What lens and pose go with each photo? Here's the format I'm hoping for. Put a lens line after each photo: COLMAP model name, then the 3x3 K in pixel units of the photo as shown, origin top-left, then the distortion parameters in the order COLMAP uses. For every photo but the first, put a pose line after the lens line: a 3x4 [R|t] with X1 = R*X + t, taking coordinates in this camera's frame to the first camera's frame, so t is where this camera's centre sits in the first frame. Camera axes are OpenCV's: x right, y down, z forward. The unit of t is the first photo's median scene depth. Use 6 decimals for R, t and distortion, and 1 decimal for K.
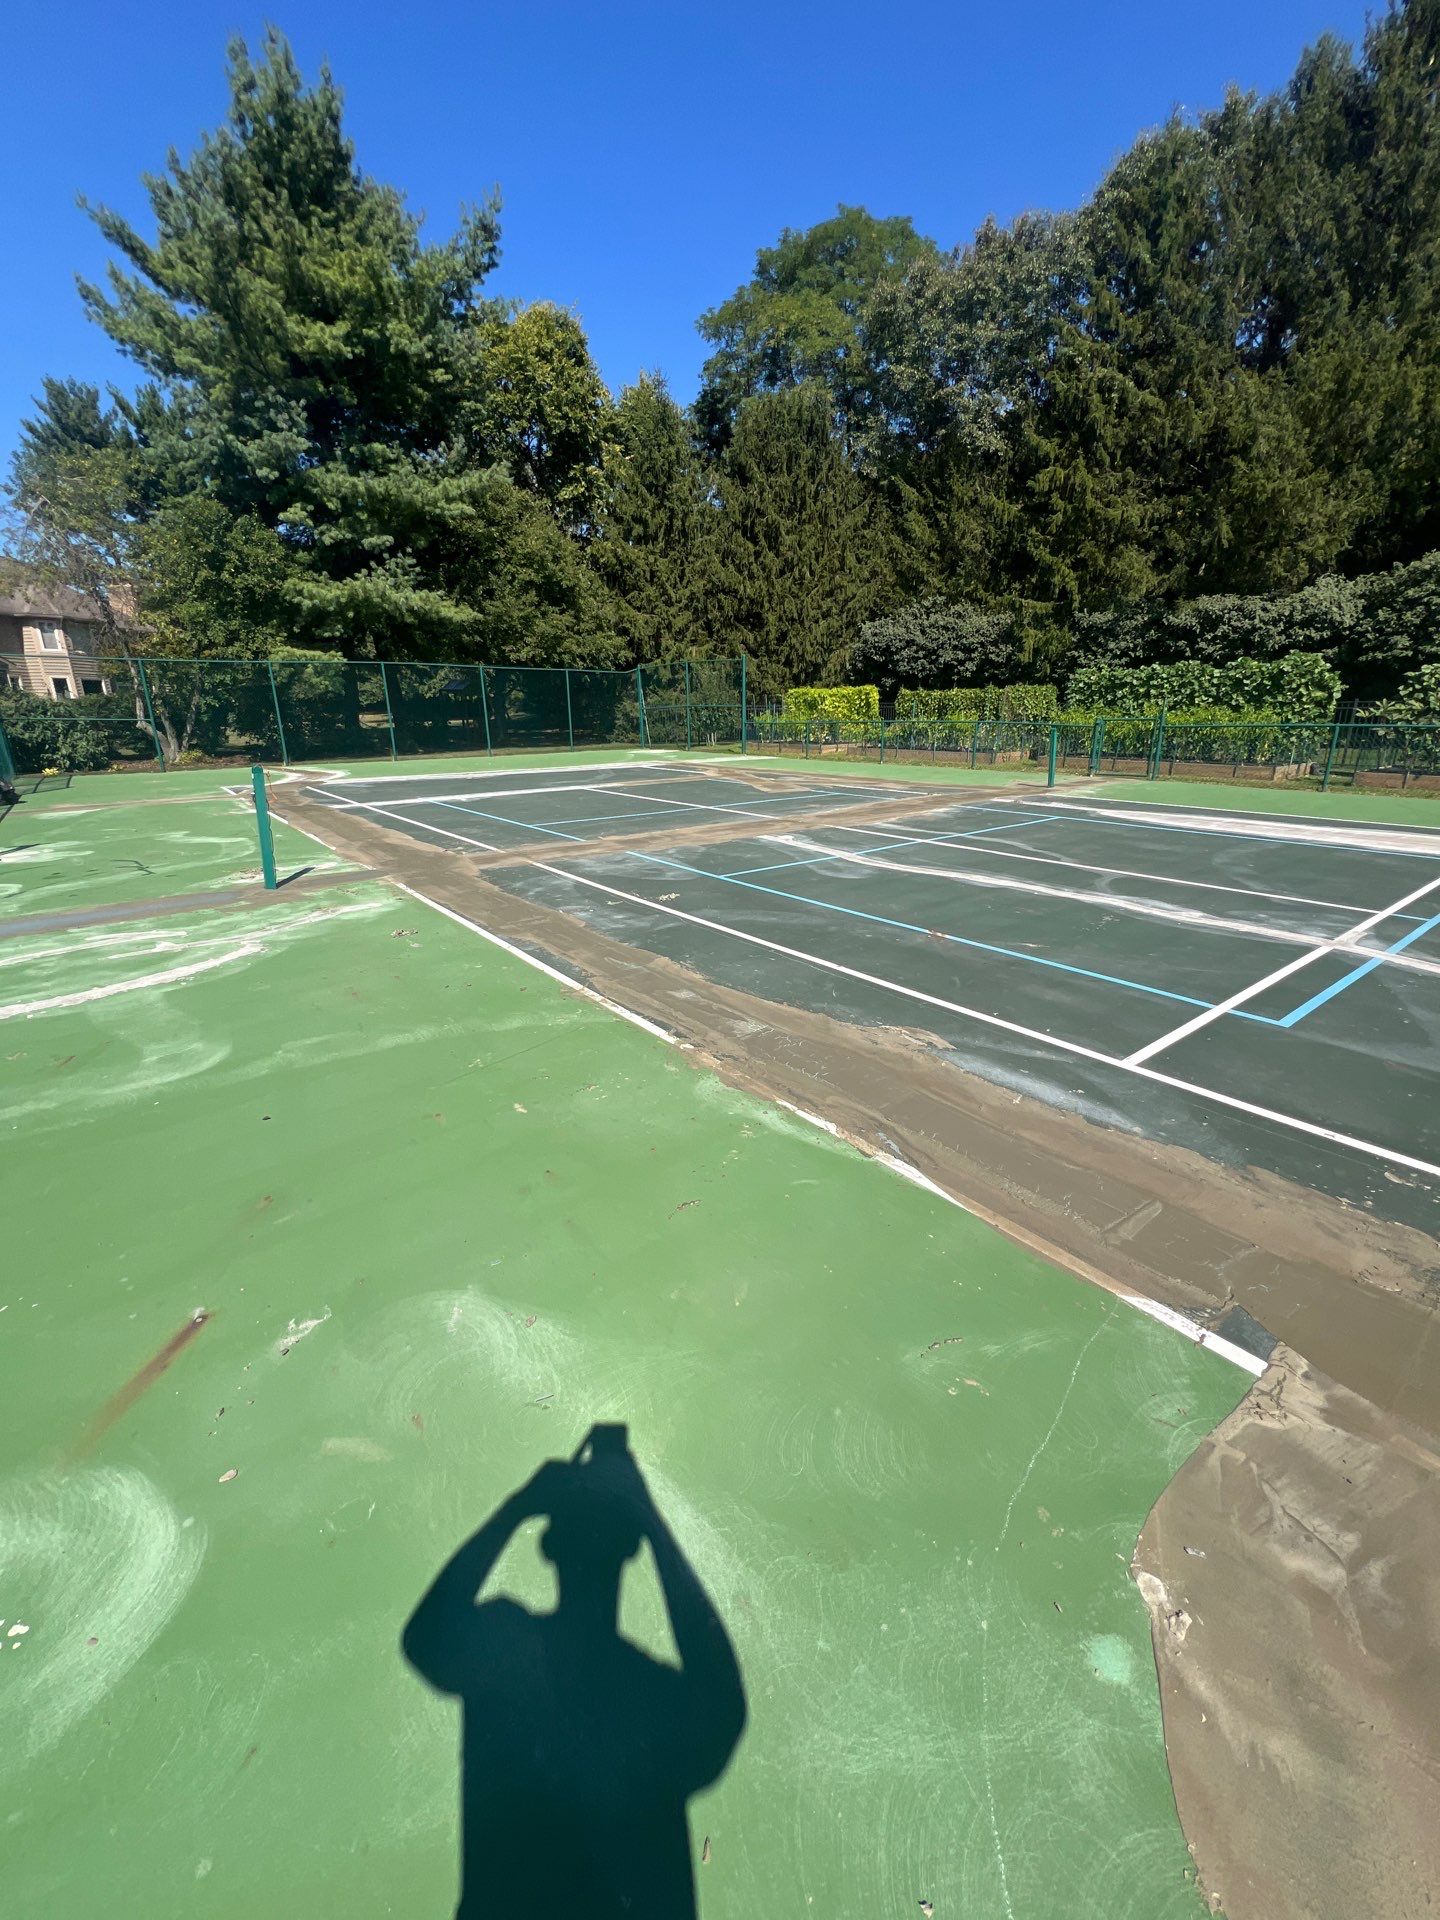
lens RADIAL K [[774.2, 0, 720.0], [0, 774.2, 960.0], [0, 0, 1]] dist [-0.001276, 0.000254]
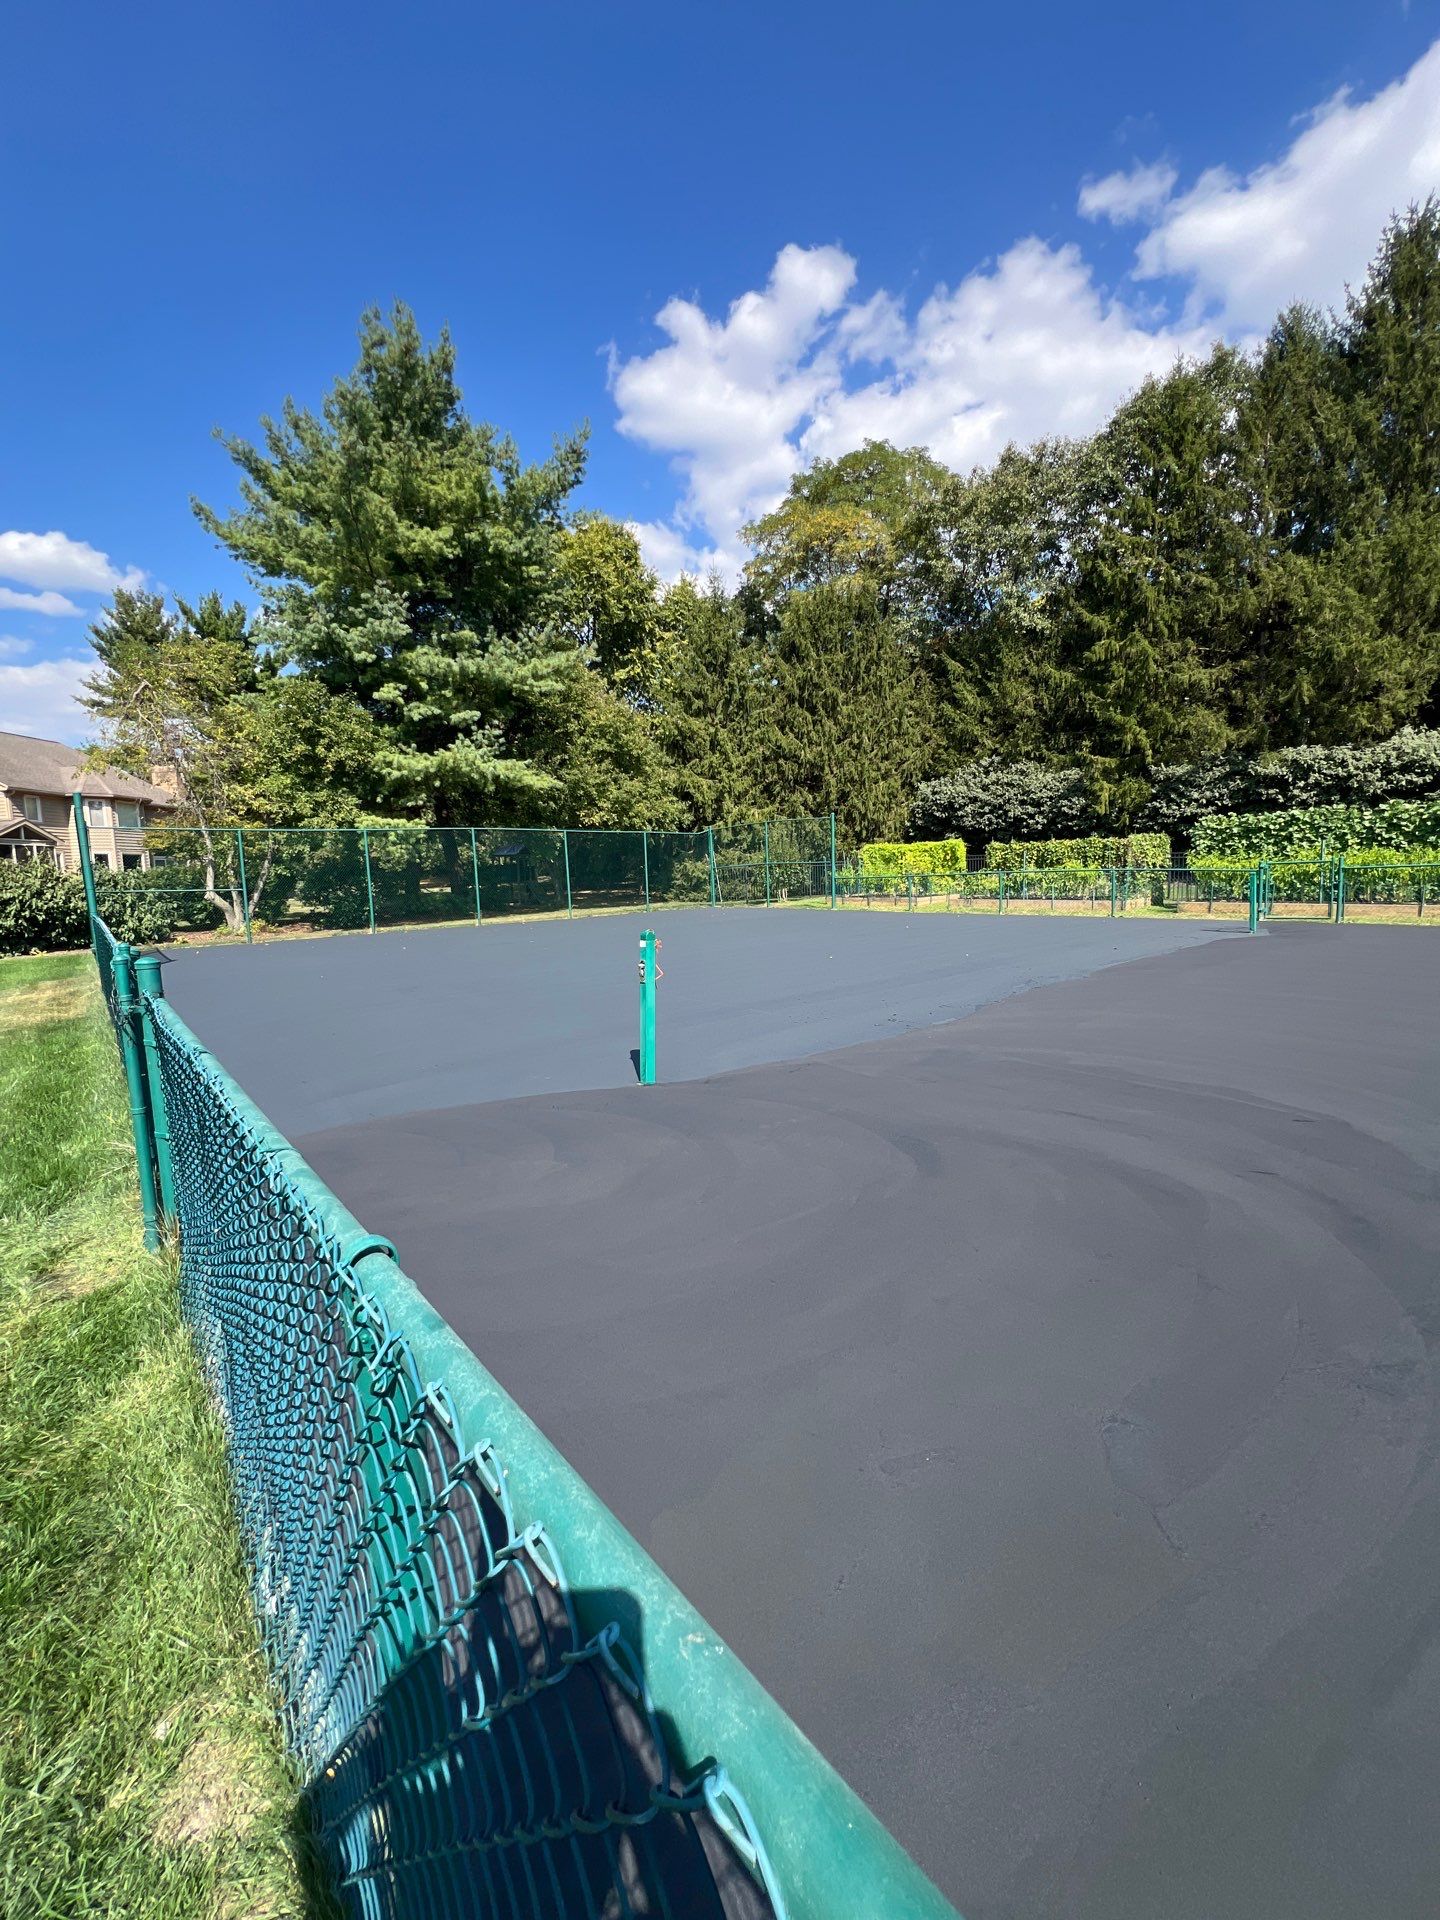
lens RADIAL K [[779.8, 0, 720.0], [0, 779.8, 960.0], [0, 0, 1]] dist [-0.002681, -0.000078]
pose [[0.999265, -0.028058, 0.026107, -0.139510], [0.032679, 0.979667, -0.197953, -0.012449], [-0.020022, 0.198661, 0.979864, 0.050884]]
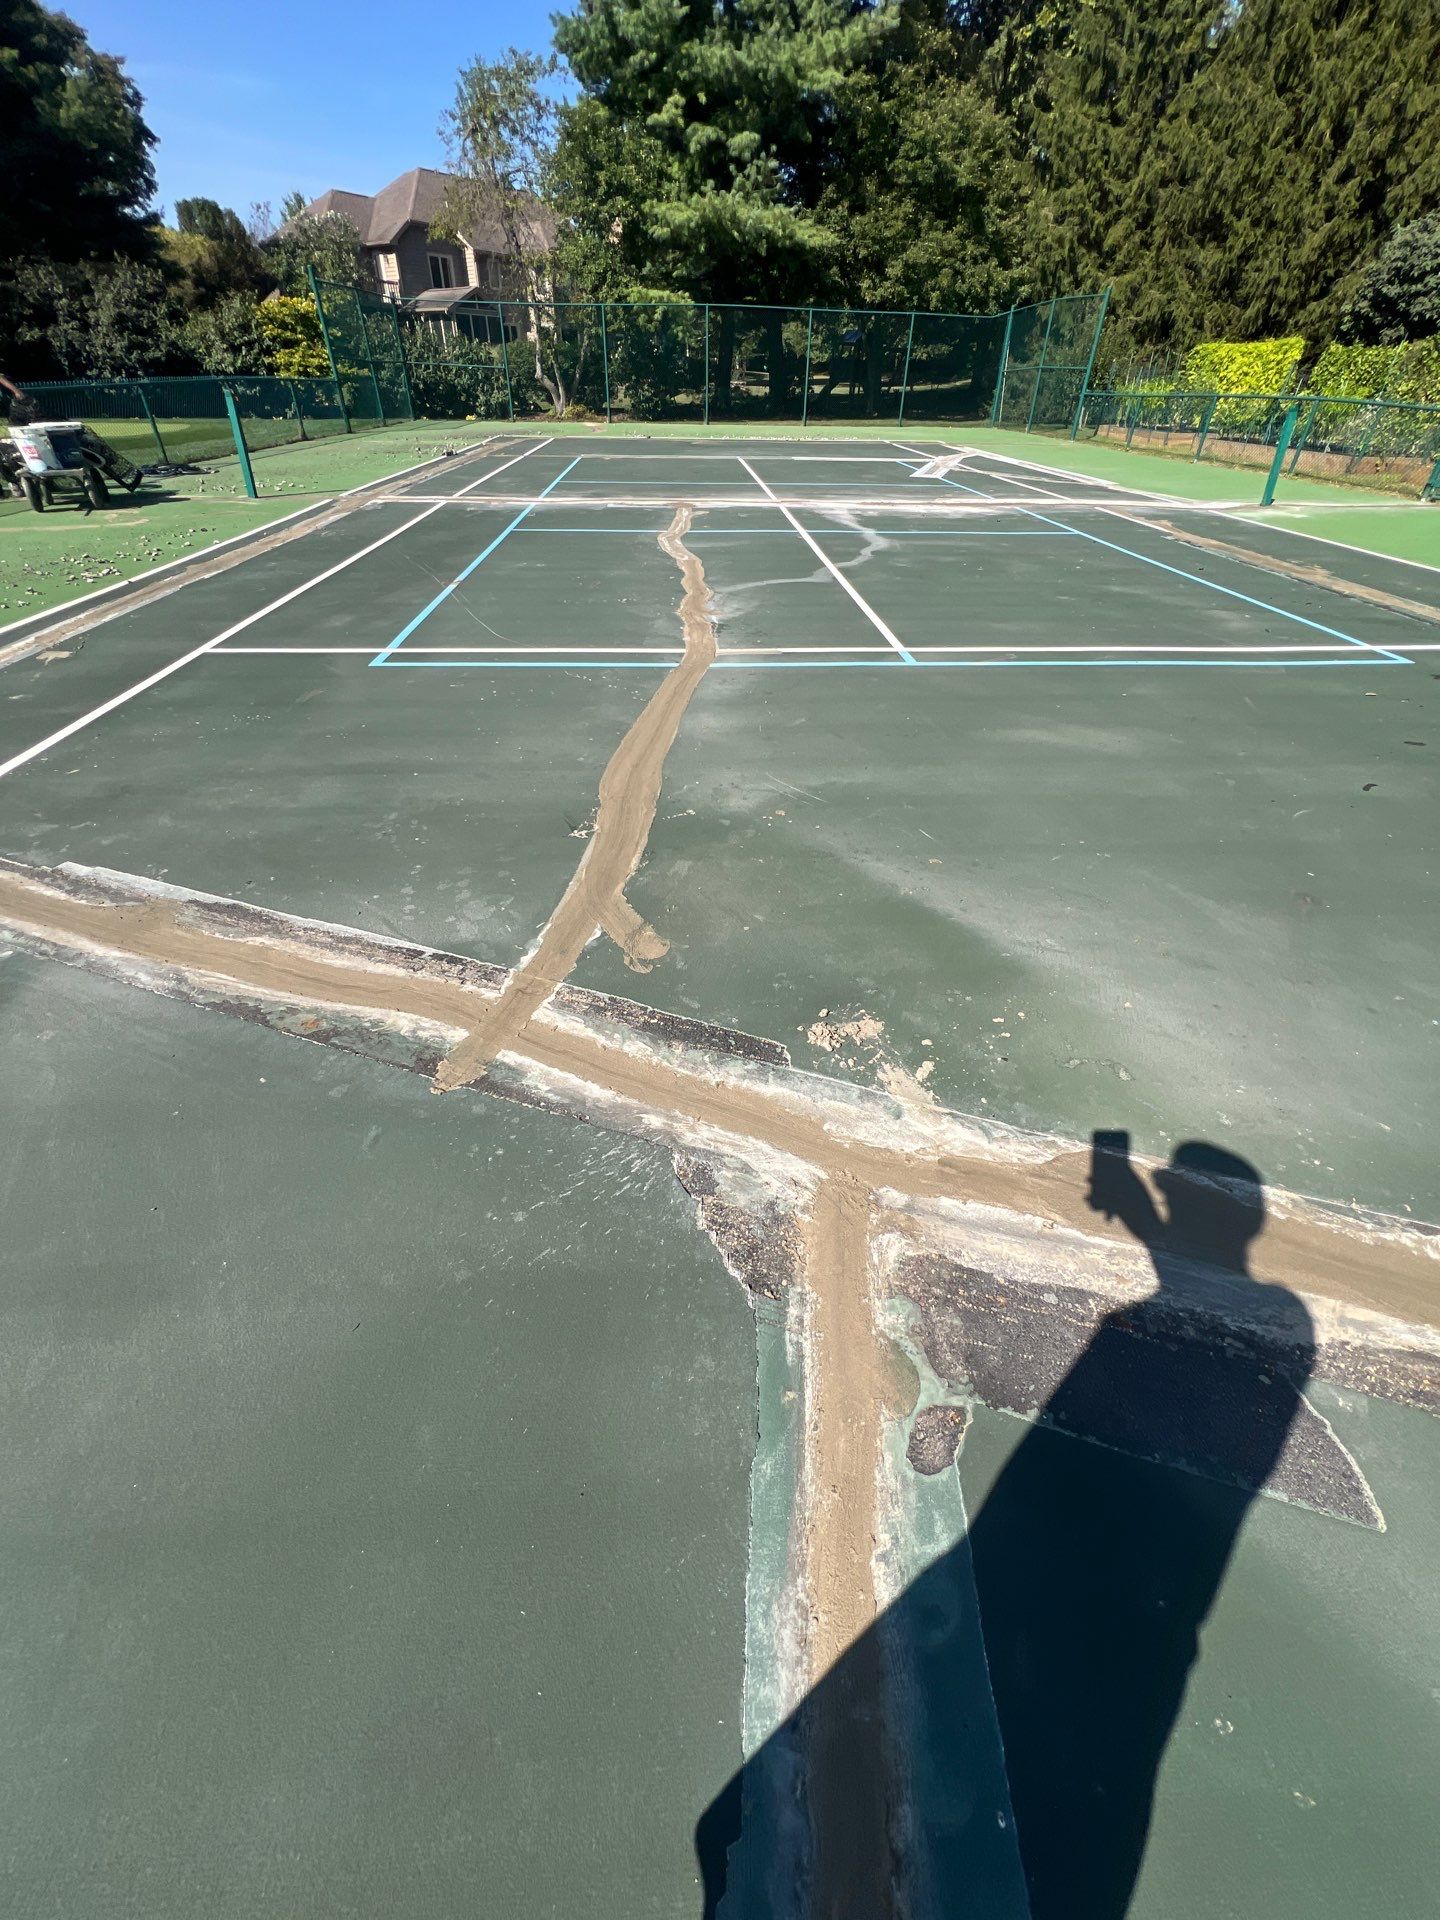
lens RADIAL K [[774.2, 0, 720.0], [0, 774.2, 960.0], [0, 0, 1]] dist [-0.001276, 0.000254]
pose [[0.822443, 0.361424, -0.439272, 0.265742], [-0.199568, 0.906458, 0.372165, -0.006392], [0.532691, -0.218420, 0.817639, 0.042293]]
